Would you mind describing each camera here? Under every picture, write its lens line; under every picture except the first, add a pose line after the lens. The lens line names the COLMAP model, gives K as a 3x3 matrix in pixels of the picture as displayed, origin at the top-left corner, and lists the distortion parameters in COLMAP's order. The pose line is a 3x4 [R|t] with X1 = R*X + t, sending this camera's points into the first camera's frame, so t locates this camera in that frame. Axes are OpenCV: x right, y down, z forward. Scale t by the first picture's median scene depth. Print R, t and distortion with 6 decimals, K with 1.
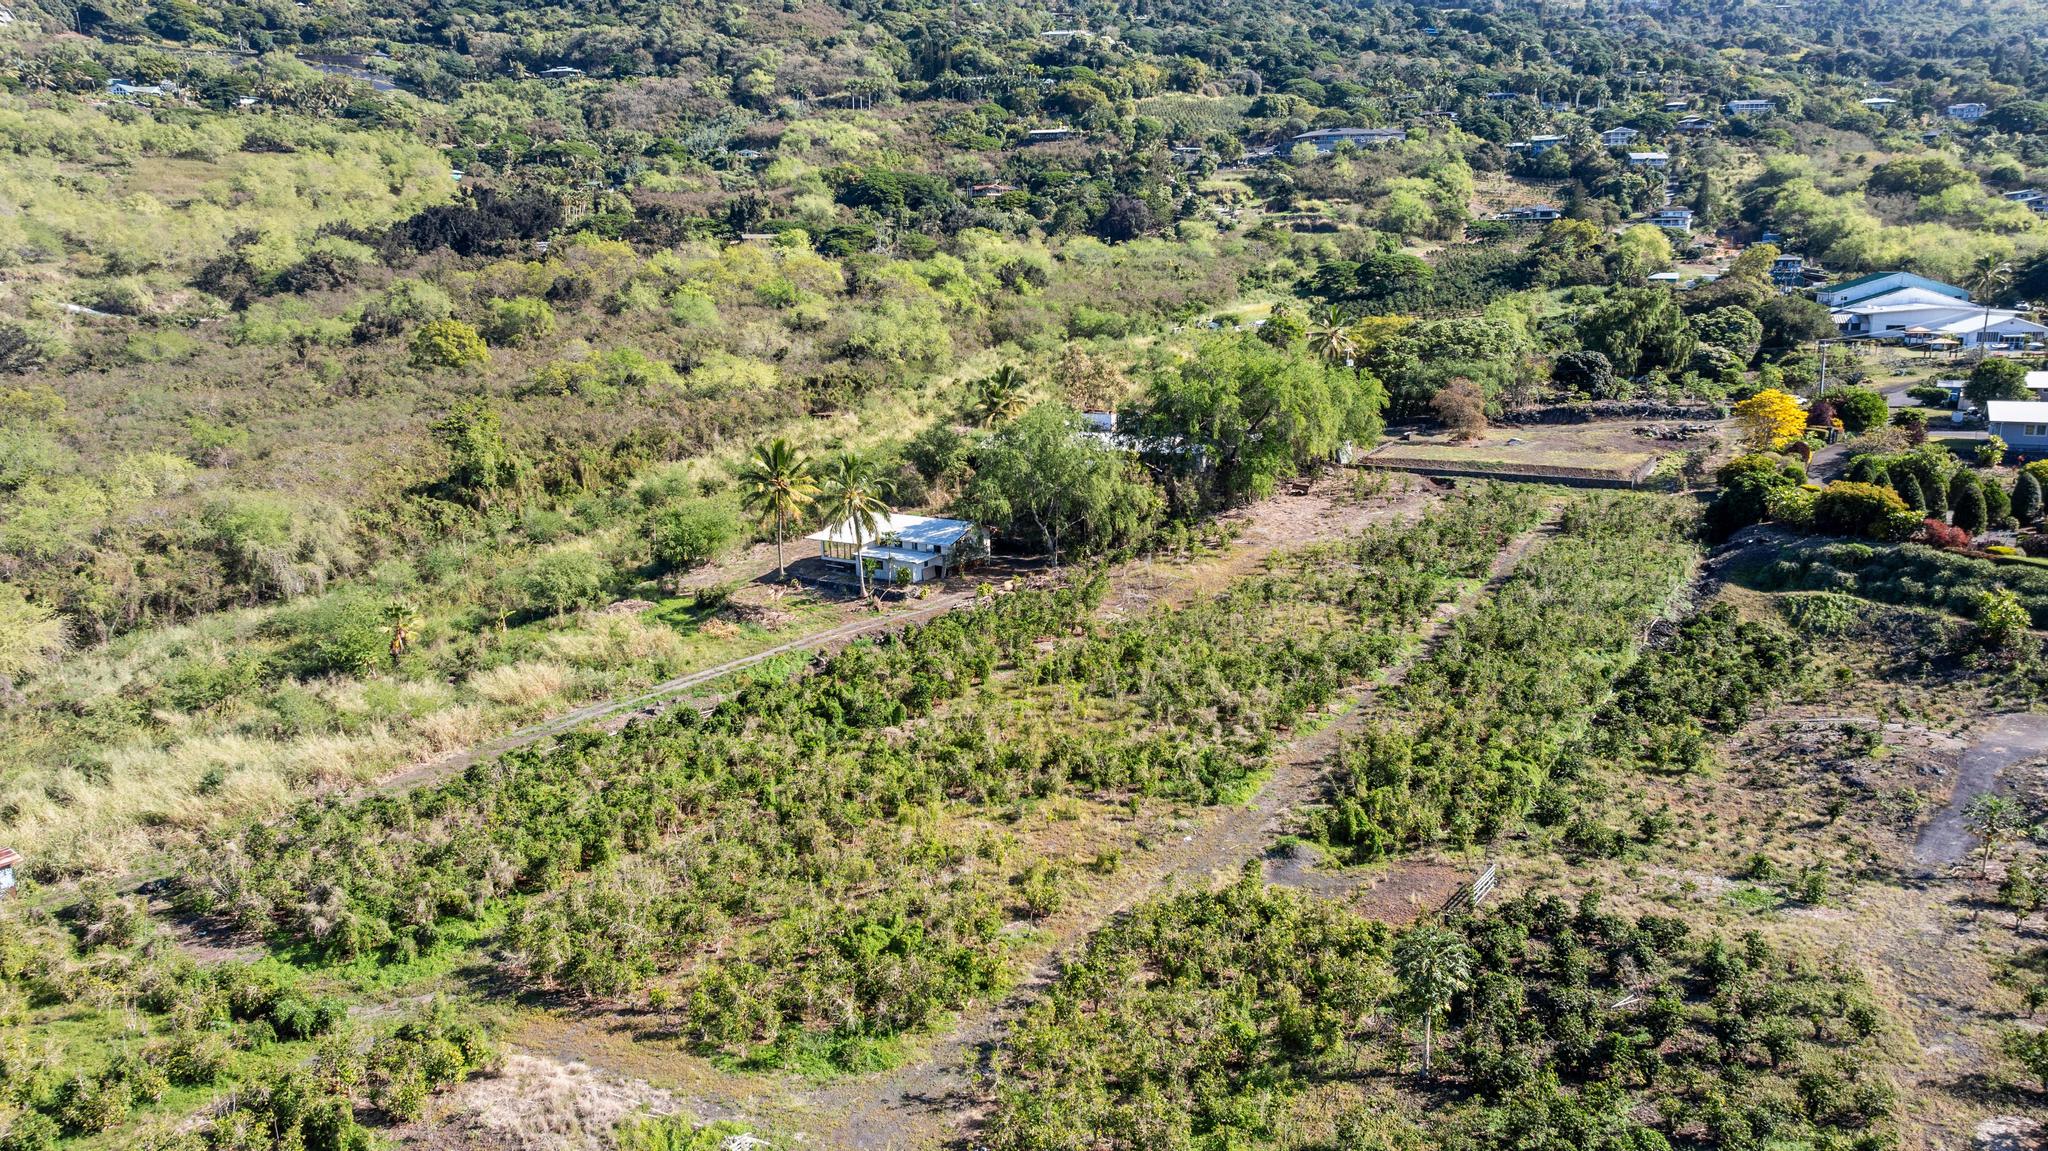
lens RADIAL K [[1433.2, 0, 1014.0], [0, 1433.2, 565.6], [0, 0, 1]] dist [-0.024985, 0.016287]
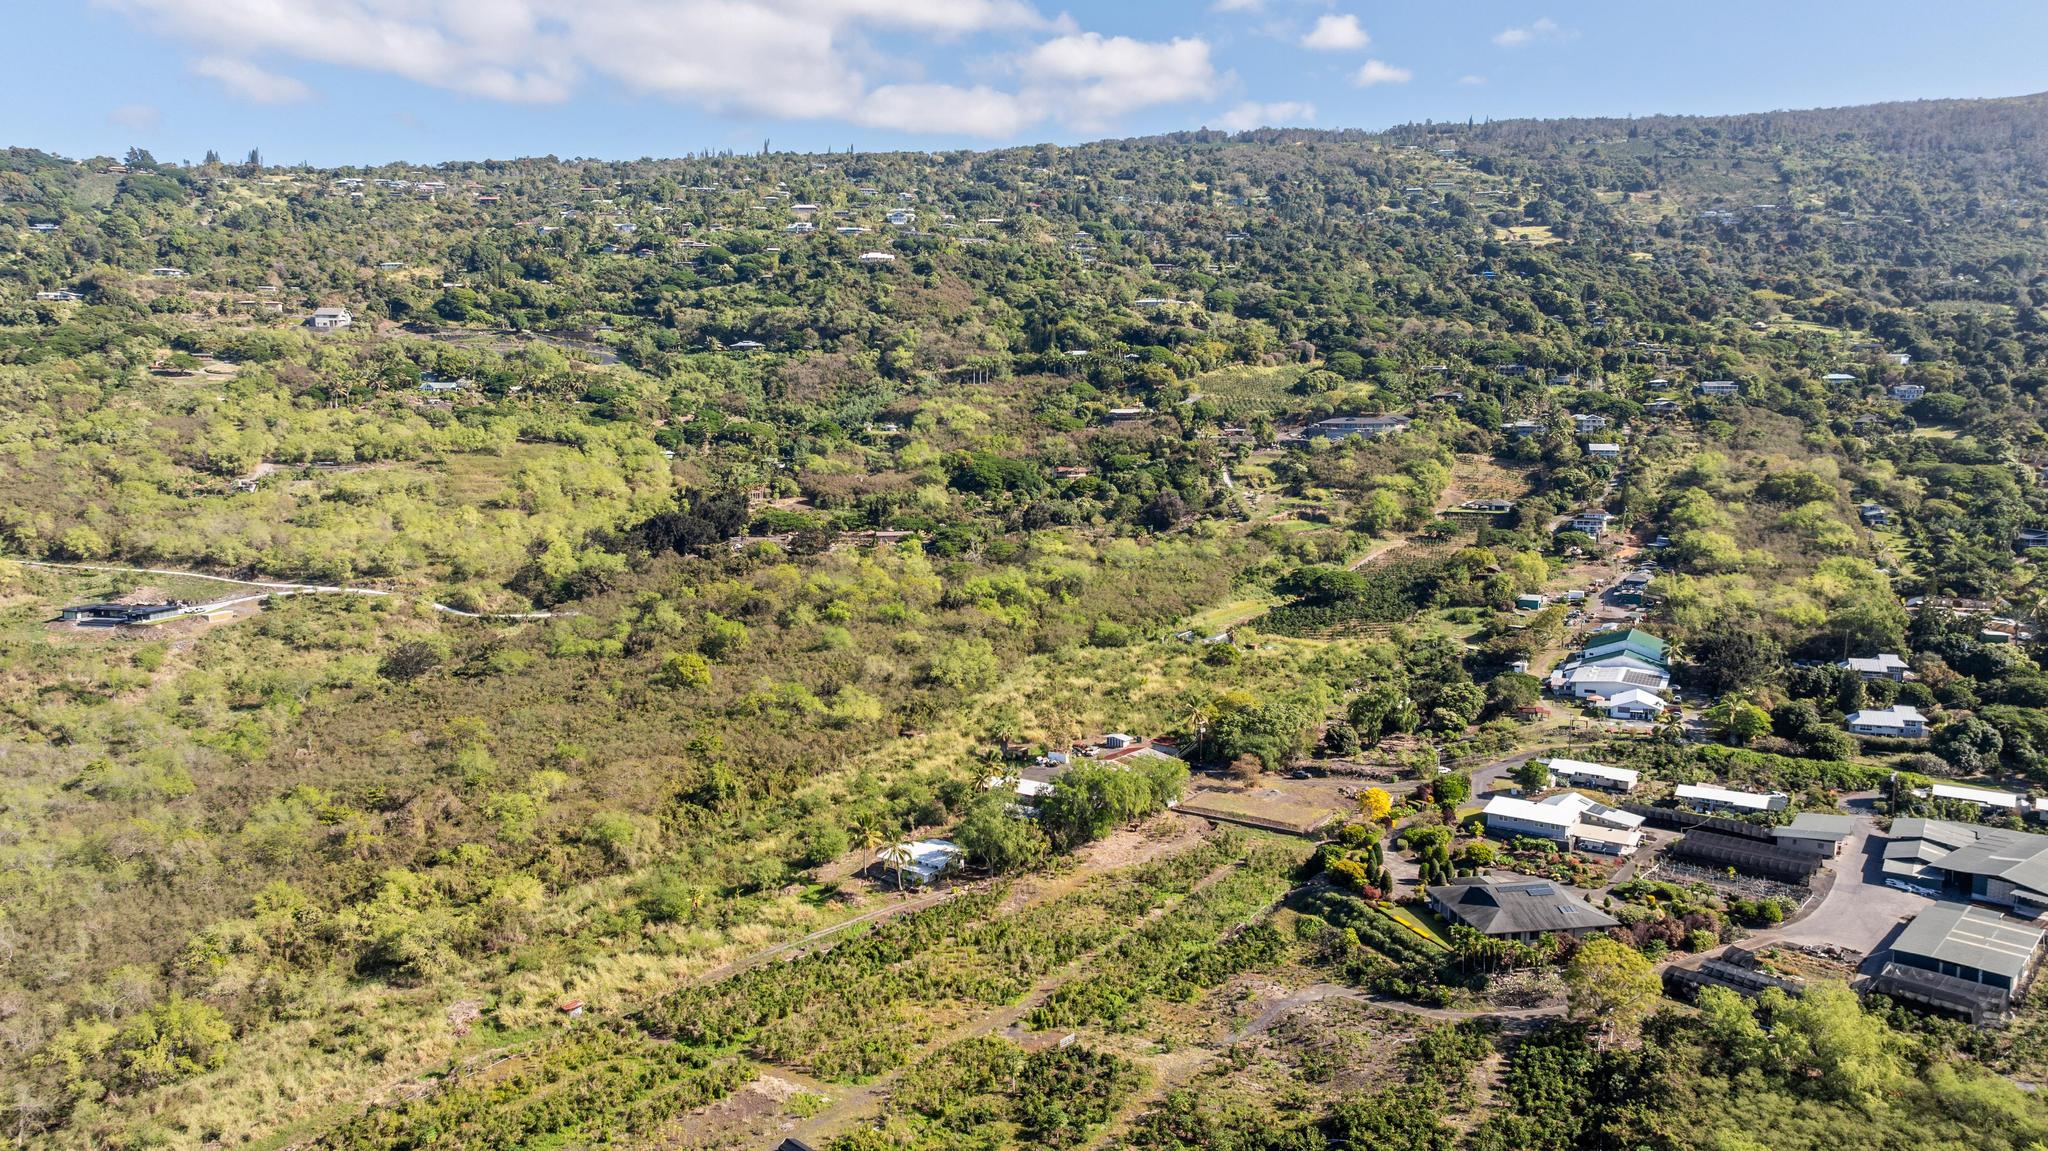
lens RADIAL K [[1433.2, 0, 1031.0], [0, 1433.2, 582.6], [0, 0, 1]] dist [-0.024985, 0.016287]
pose [[0.995715, 0.023171, -0.089528, 0.106719], [-0.029544, 0.997073, -0.070523, -0.114597], [0.087632, 0.072865, 0.993484, -0.454256]]
